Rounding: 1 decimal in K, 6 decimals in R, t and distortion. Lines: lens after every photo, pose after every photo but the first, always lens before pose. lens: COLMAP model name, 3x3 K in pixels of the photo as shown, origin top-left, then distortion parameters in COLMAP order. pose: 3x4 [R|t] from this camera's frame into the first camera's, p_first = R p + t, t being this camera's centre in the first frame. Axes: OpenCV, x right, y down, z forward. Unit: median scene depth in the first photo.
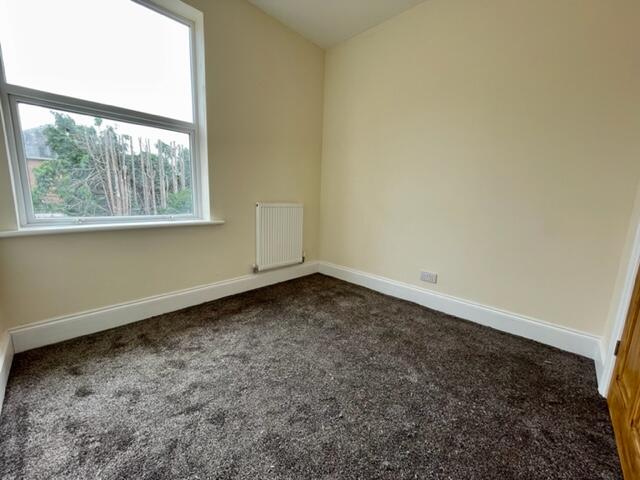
lens RADIAL K [[254.6, 0, 321.0], [0, 254.6, 239.5], [0, 0, 1]] dist [-0.004710, 0.000235]
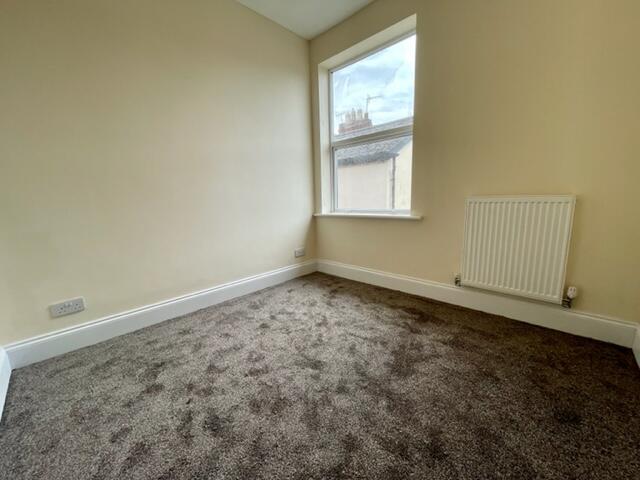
lens RADIAL K [[254.6, 0, 323.3], [0, 254.6, 238.5], [0, 0, 1]] dist [-0.004710, 0.000235]
pose [[0.021279, 0.122390, -0.992254, 0.762853], [-0.144823, 0.982388, 0.118067, -0.068919], [0.989229, 0.141189, 0.038629, 0.805996]]
